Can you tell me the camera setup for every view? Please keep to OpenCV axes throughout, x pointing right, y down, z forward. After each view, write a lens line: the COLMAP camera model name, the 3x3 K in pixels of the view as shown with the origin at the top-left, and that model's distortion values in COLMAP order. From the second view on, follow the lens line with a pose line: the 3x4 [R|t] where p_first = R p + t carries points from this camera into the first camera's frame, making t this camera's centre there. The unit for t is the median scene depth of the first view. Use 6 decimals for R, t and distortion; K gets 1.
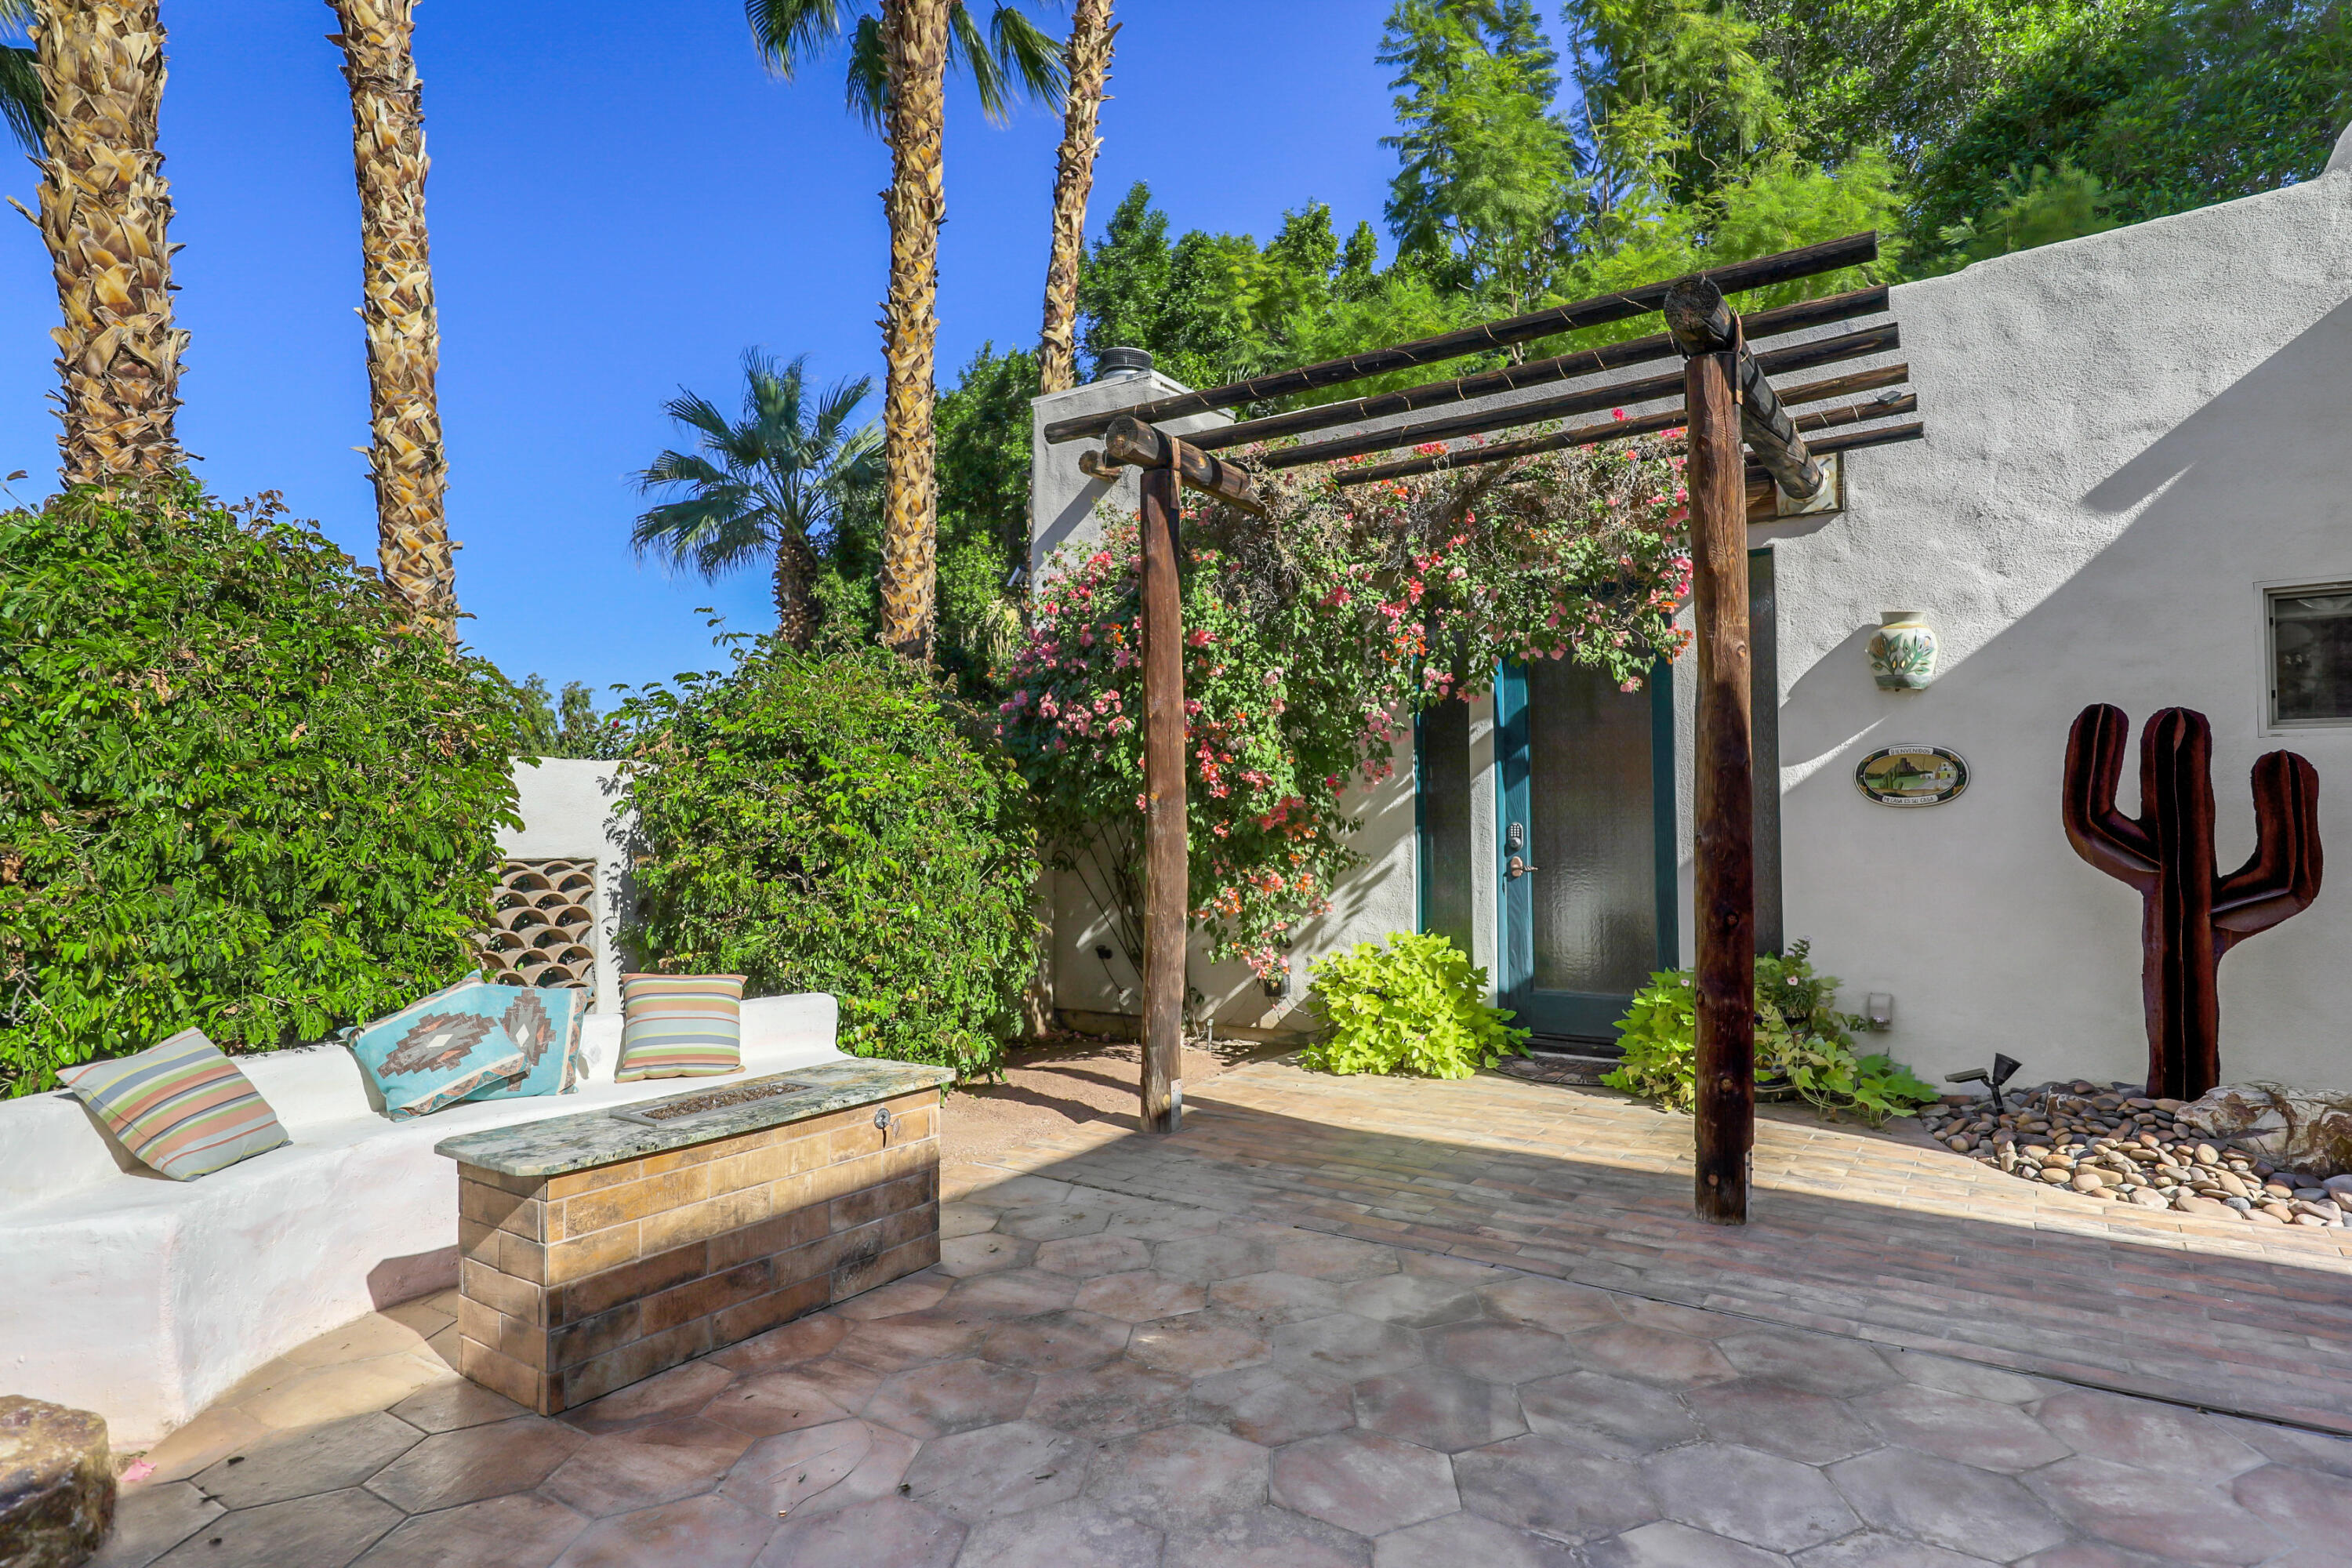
lens RADIAL K [[1260.2, 0, 1175.8], [0, 1260.2, 786.5], [0, 0, 1]] dist [0.016646, -0.004452]
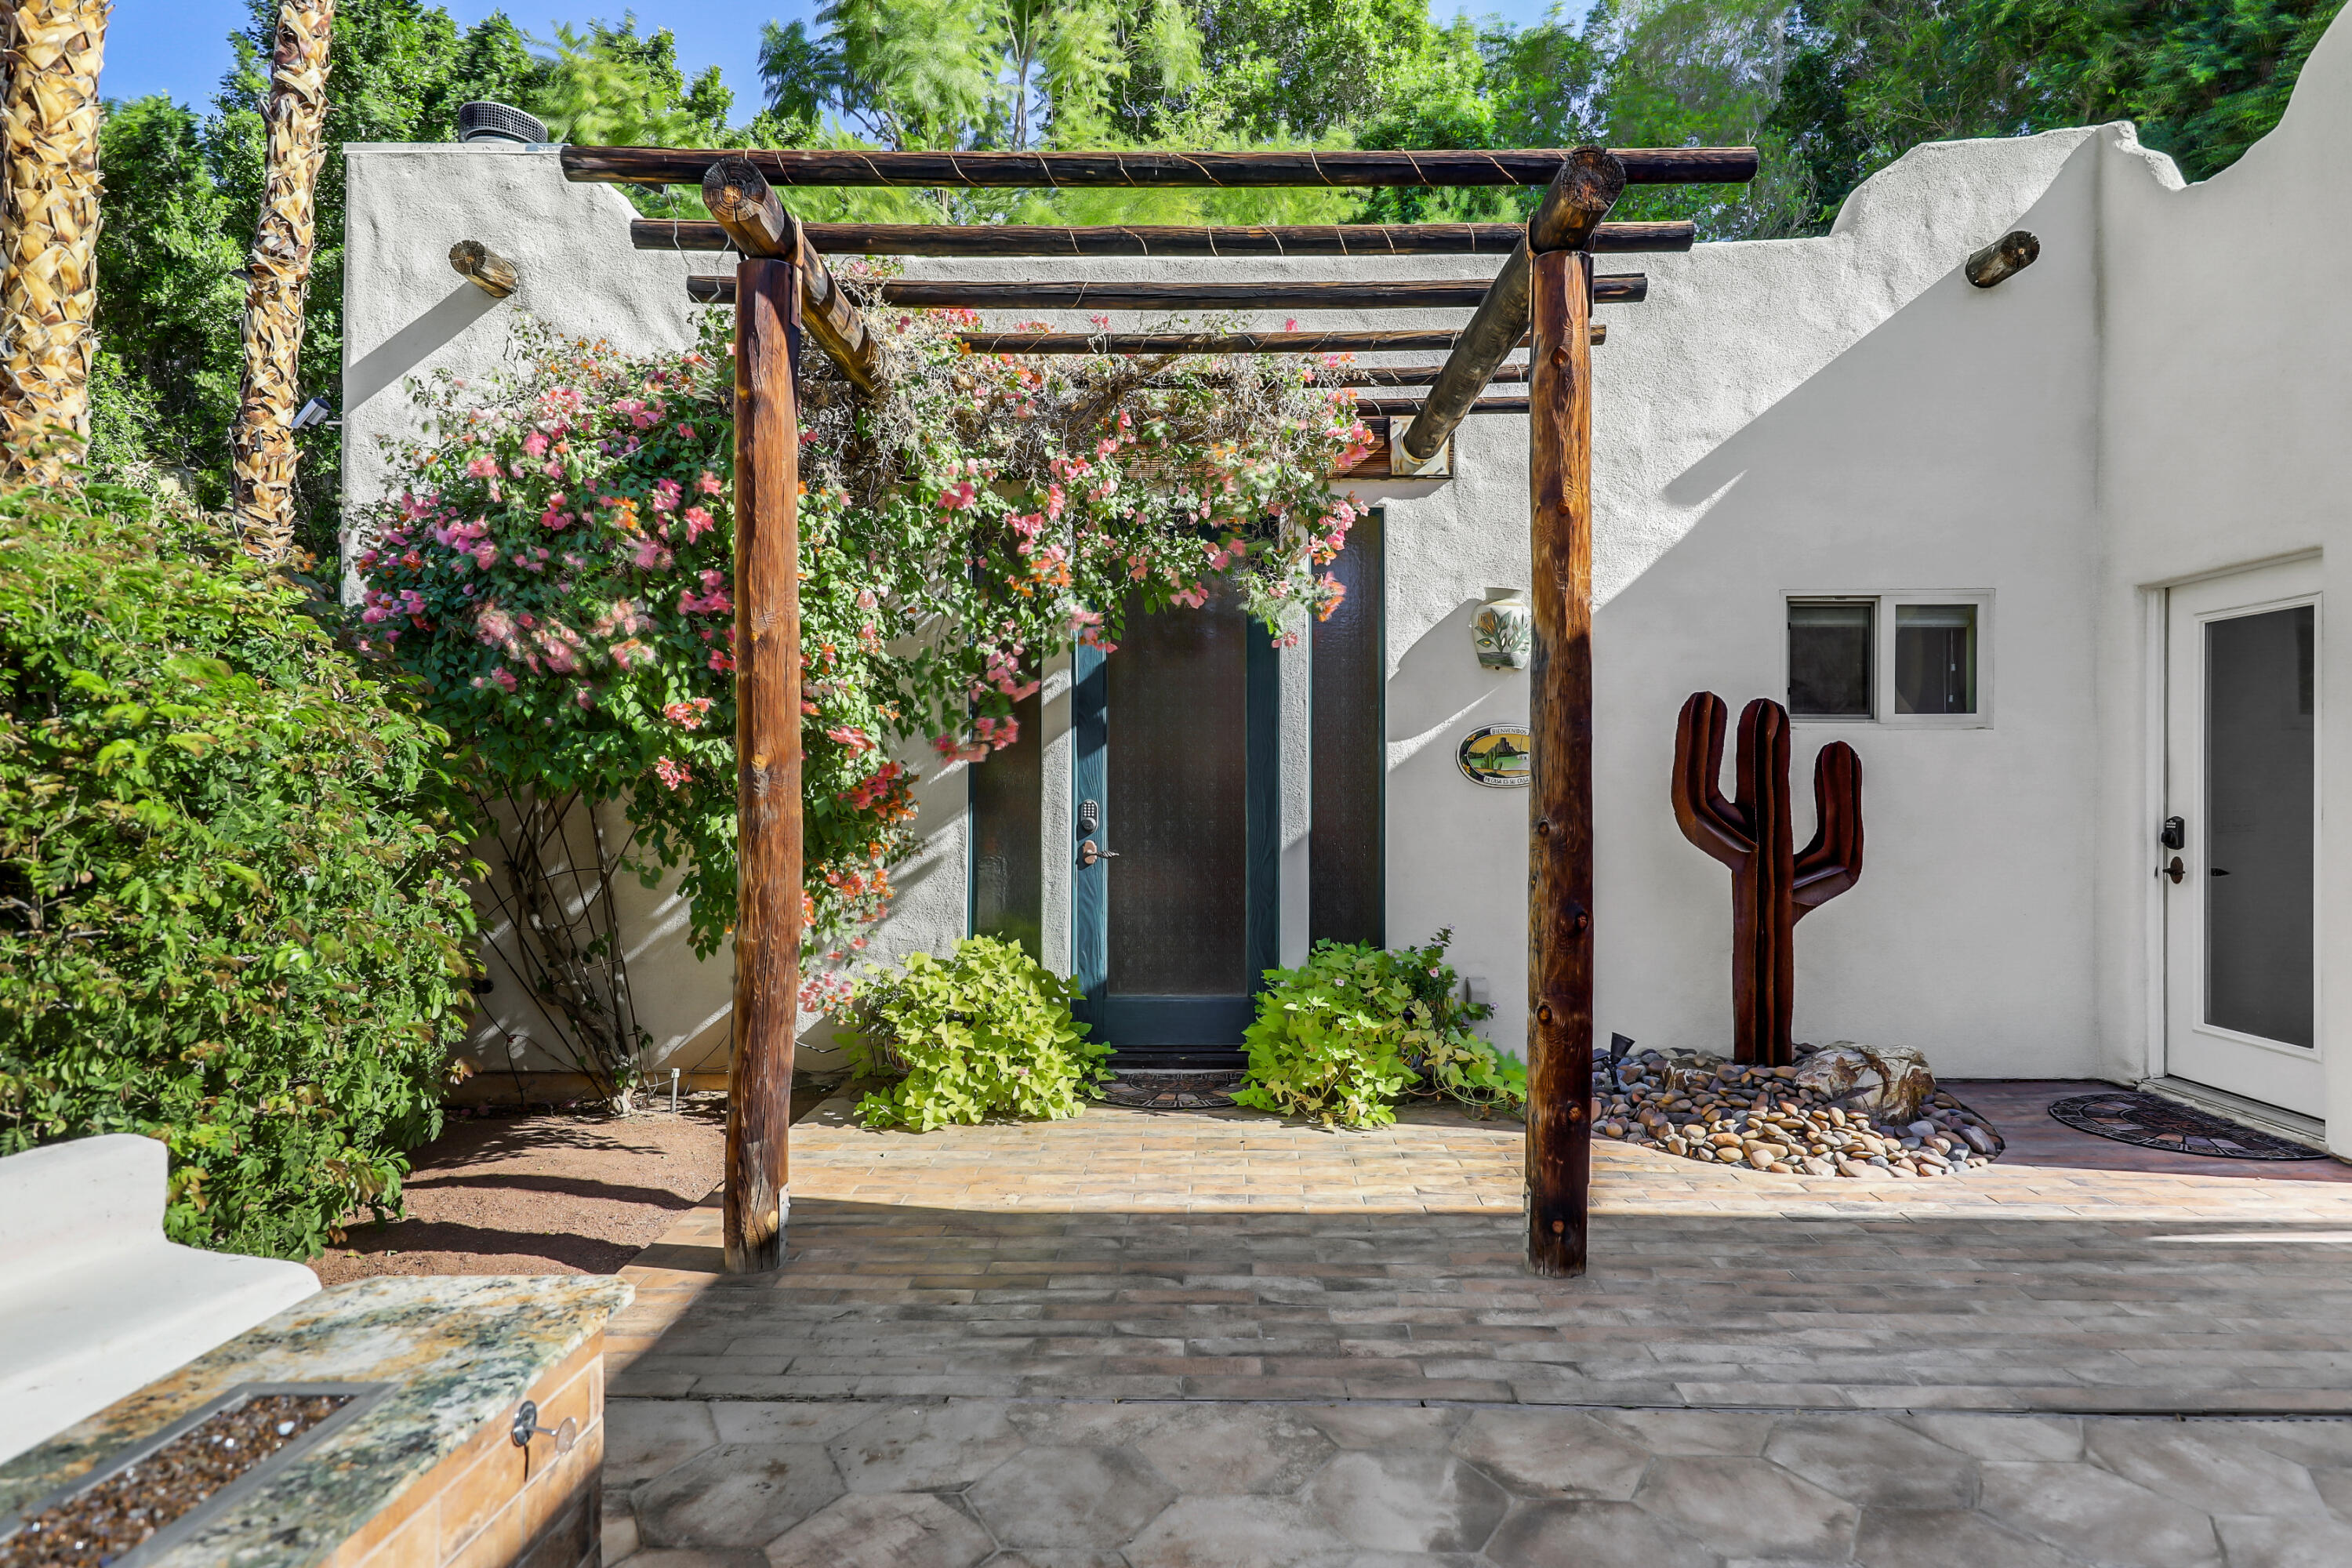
lens RADIAL K [[1310.2, 0, 1189.9], [0, 1310.2, 786.3], [0, 0, 1]] dist [0.017481, -0.007819]
pose [[0.834197, 0.010152, 0.551373, -0.199952], [-0.024254, 0.999538, 0.018291, 0.002714], [-0.550932, -0.028631, 0.834059, 0.296648]]
